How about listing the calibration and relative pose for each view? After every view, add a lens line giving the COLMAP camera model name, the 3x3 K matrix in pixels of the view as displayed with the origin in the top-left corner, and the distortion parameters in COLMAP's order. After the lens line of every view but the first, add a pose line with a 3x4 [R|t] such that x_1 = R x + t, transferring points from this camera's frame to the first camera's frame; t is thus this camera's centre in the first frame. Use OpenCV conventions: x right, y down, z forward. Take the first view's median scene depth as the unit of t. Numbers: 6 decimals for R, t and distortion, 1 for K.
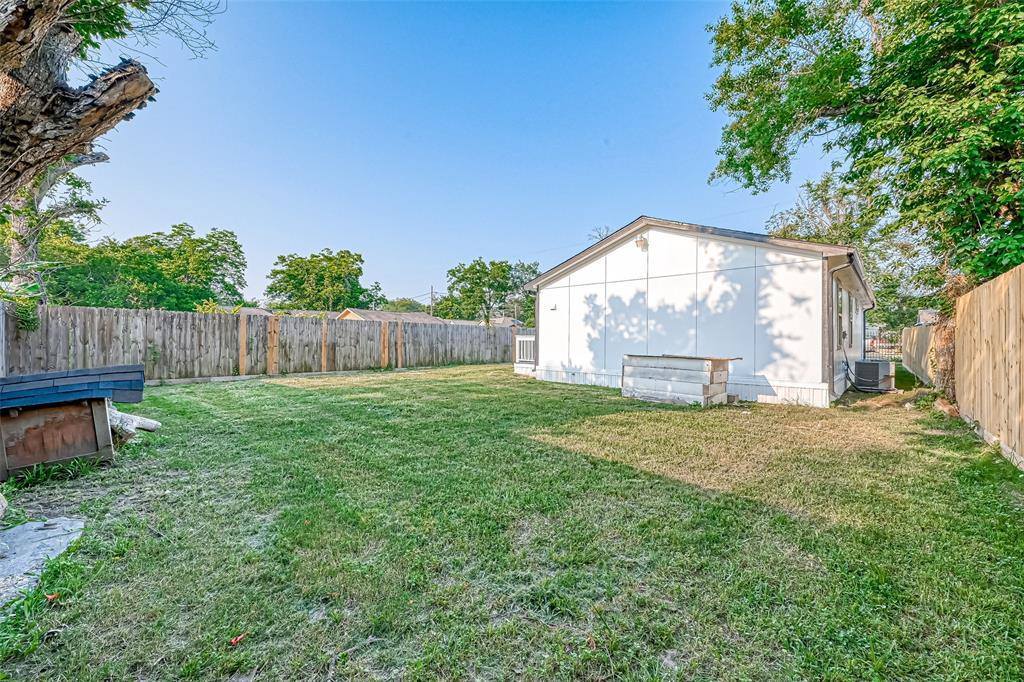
lens RADIAL K [[419.1, 0, 510.6], [0, 419.1, 334.4], [0, 0, 1]] dist [0.000004, 0.000101]
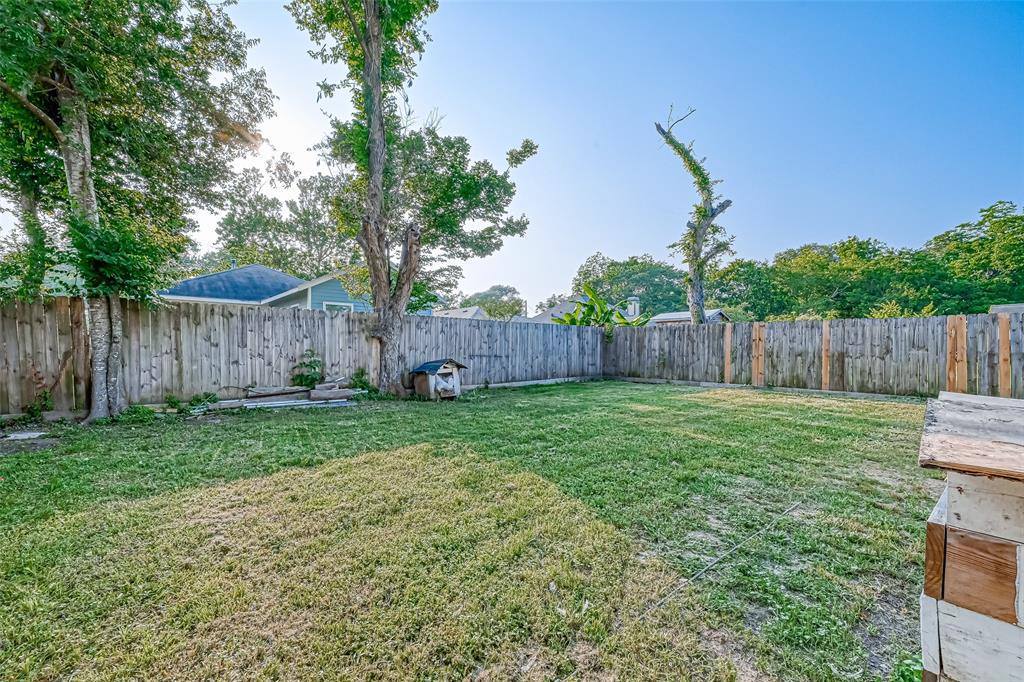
lens RADIAL K [[419.1, 0, 508.5], [0, 419.1, 349.7], [0, 0, 1]] dist [0.000004, 0.000101]
pose [[-0.104678, 0.000408, -0.994506, 0.400240], [0.013130, 0.999913, -0.000972, 0.009936], [0.994419, -0.013160, -0.104675, 0.549204]]
